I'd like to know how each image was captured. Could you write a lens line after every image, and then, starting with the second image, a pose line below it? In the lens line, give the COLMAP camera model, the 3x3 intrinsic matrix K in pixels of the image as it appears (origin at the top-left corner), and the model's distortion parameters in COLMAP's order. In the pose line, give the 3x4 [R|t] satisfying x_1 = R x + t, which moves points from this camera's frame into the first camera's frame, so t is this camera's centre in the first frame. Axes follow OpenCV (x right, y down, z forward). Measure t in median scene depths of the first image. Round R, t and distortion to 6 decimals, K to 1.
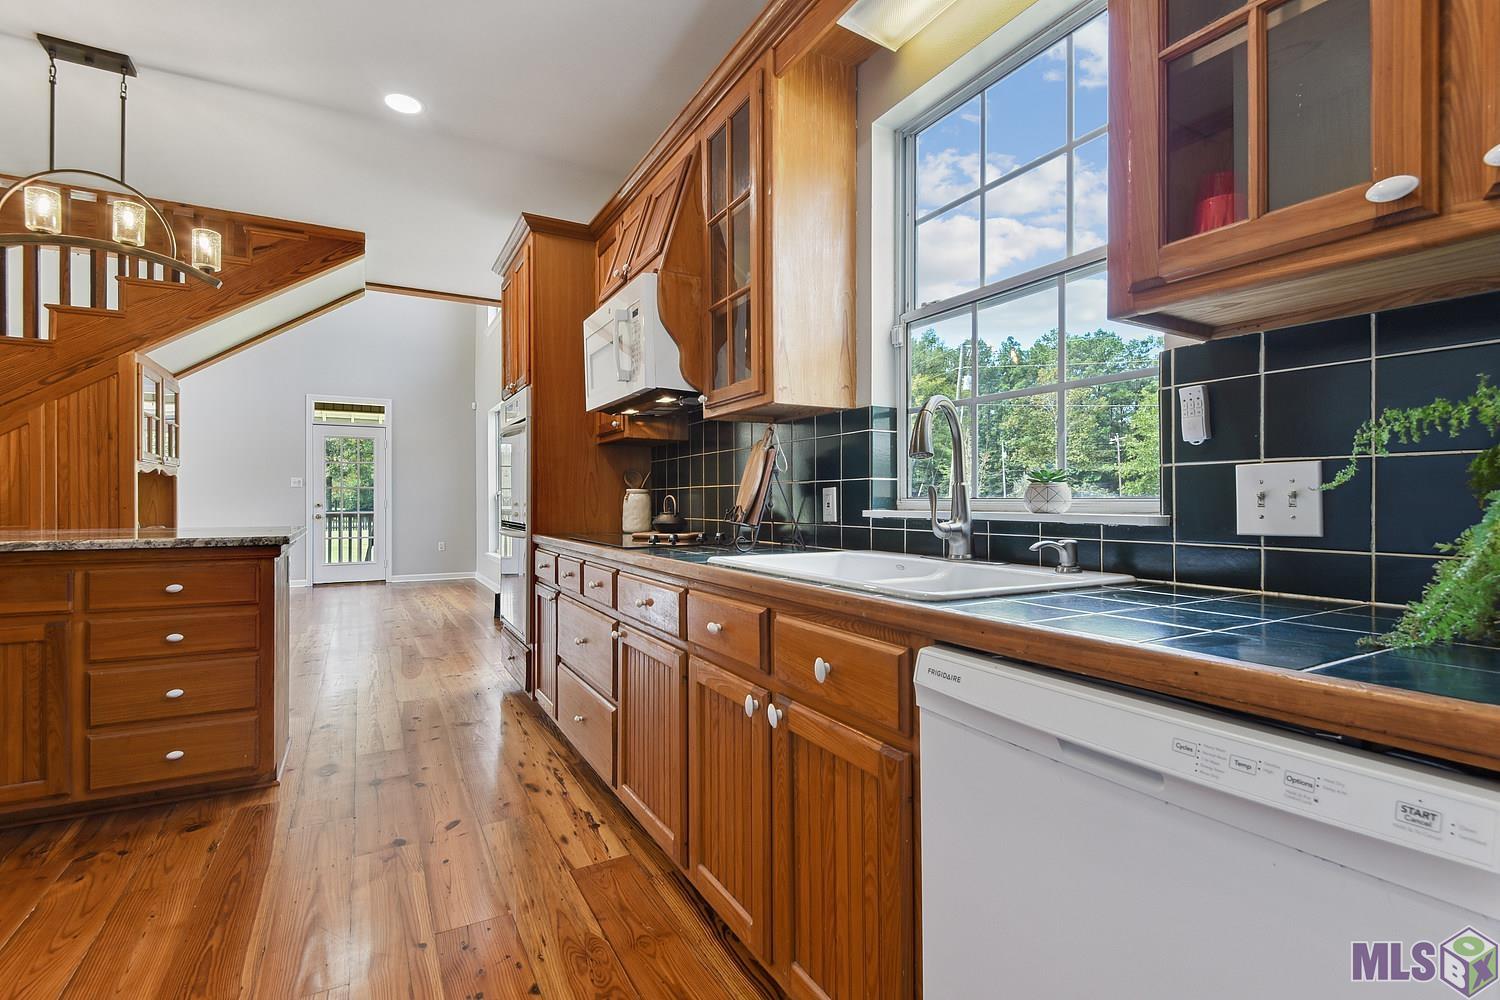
lens RADIAL K [[692.4, 0, 750.5], [0, 692.4, 501.5], [0, 0, 1]] dist [-0.000073, -0.000967]
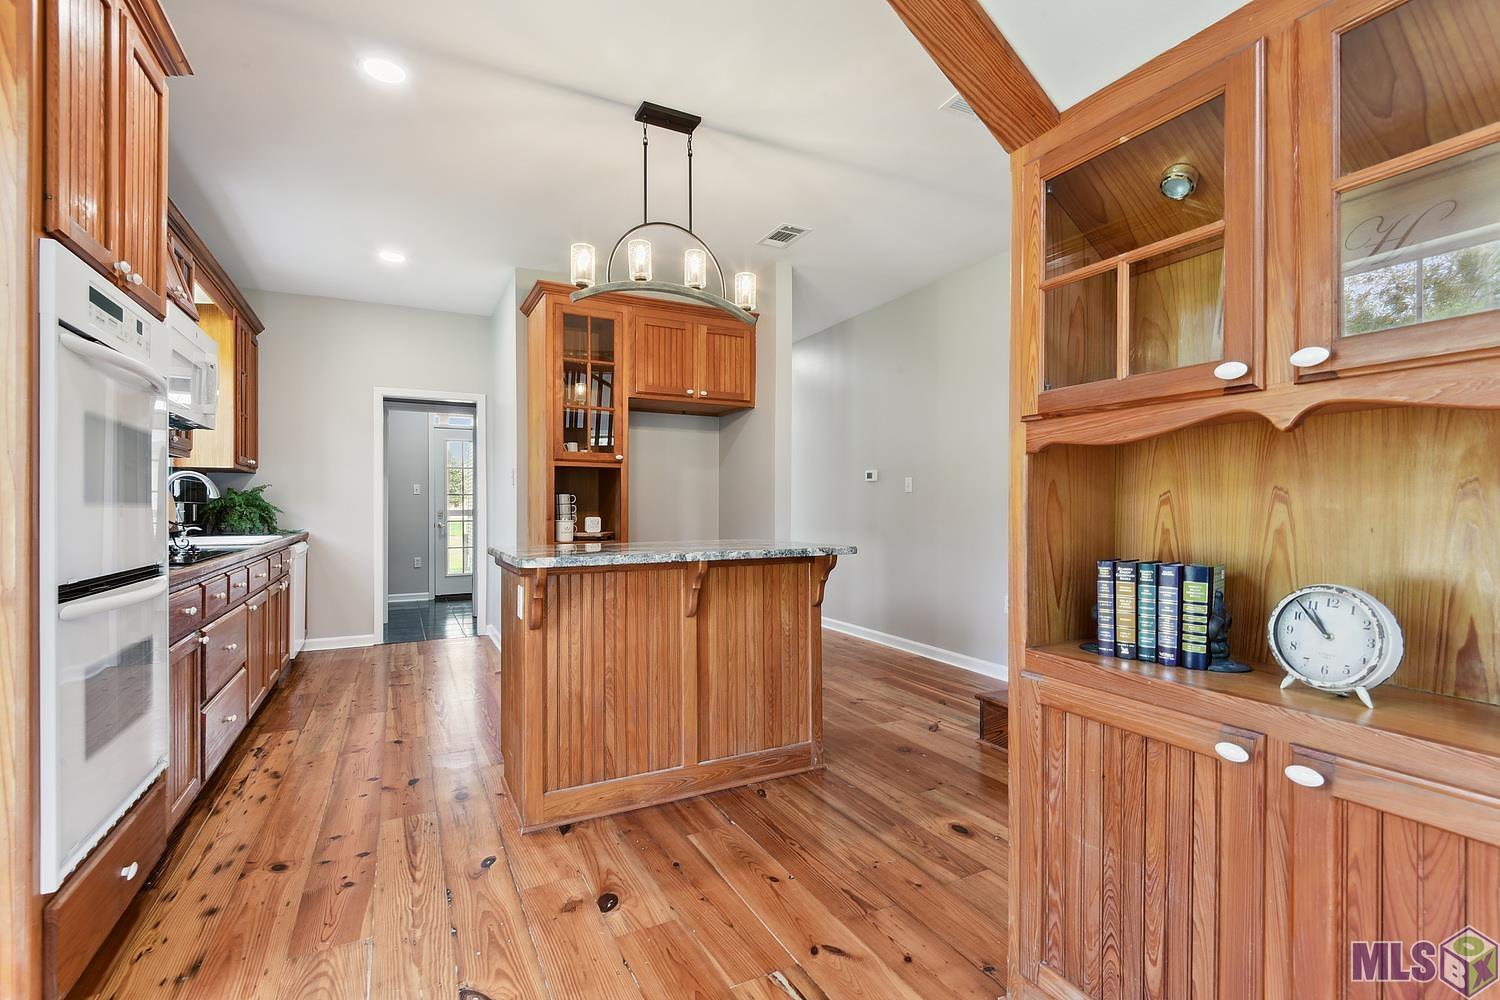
lens RADIAL K [[692.4, 0, 759.1], [0, 692.4, 503.3], [0, 0, 1]] dist [-0.000073, -0.000967]
pose [[-0.999583, 0.000735, 0.028884, -1.104992], [0.000747, 1.000000, 0.000387, -0.026143], [-0.028884, 0.000408, -0.999583, 2.052072]]
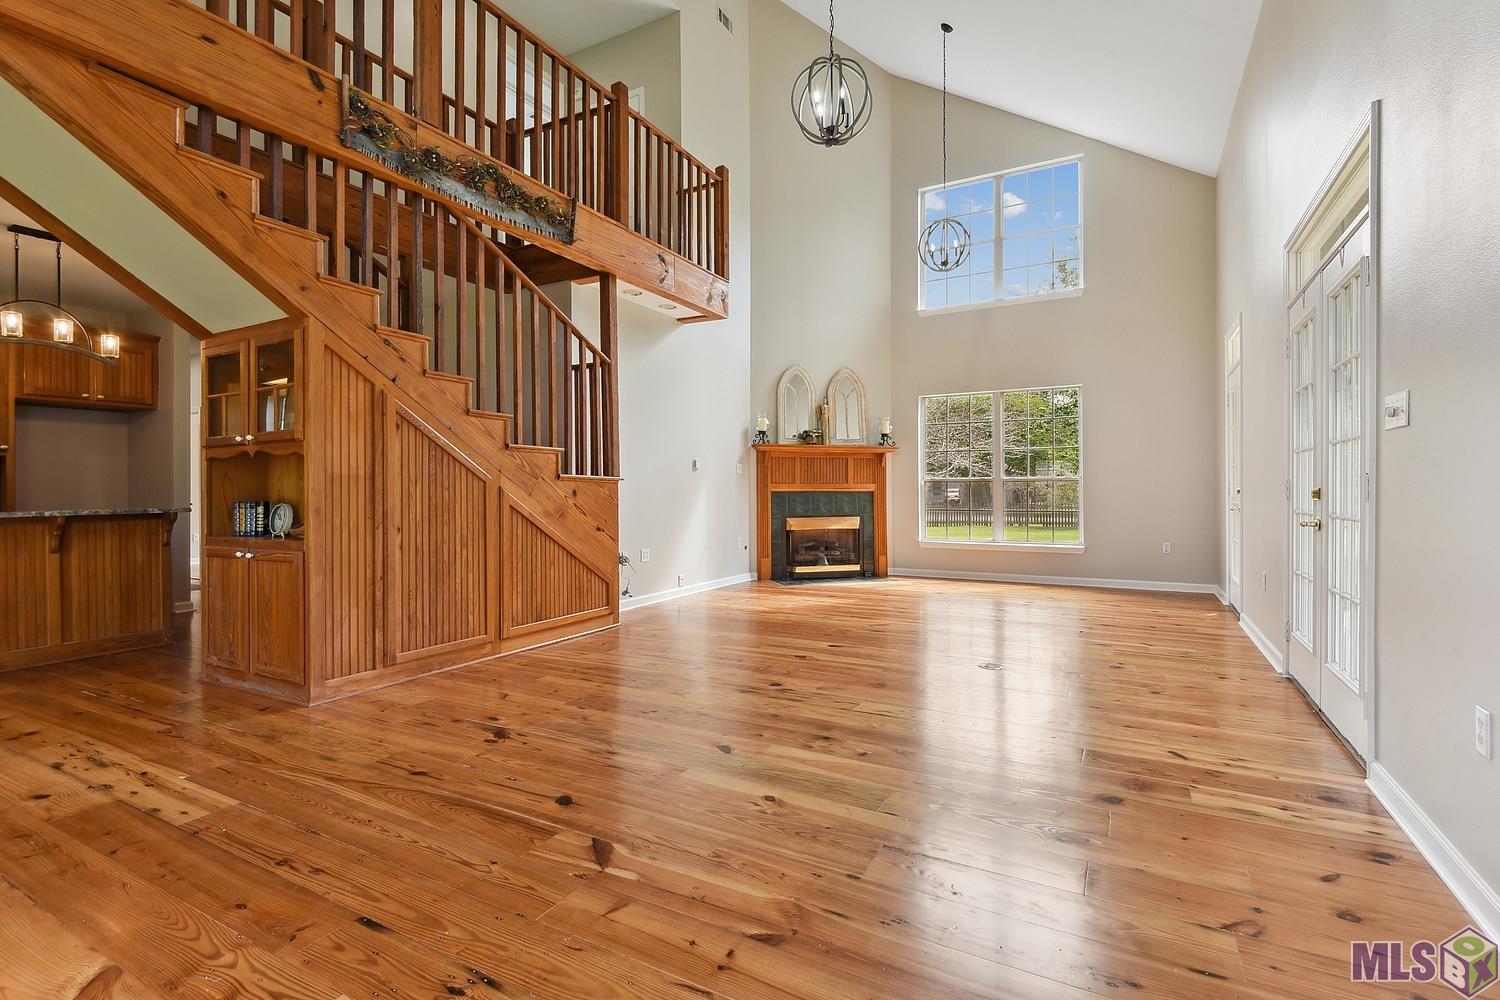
lens RADIAL K [[692.4, 0, 740.6], [0, 692.4, 488.3], [0, 0, 1]] dist [-0.000073, -0.000967]
pose [[-0.847332, 0.007937, -0.531004, -1.778974], [0.008043, 0.999965, 0.002114, 0.015321], [0.531002, -0.002479, -0.847367, 4.258738]]
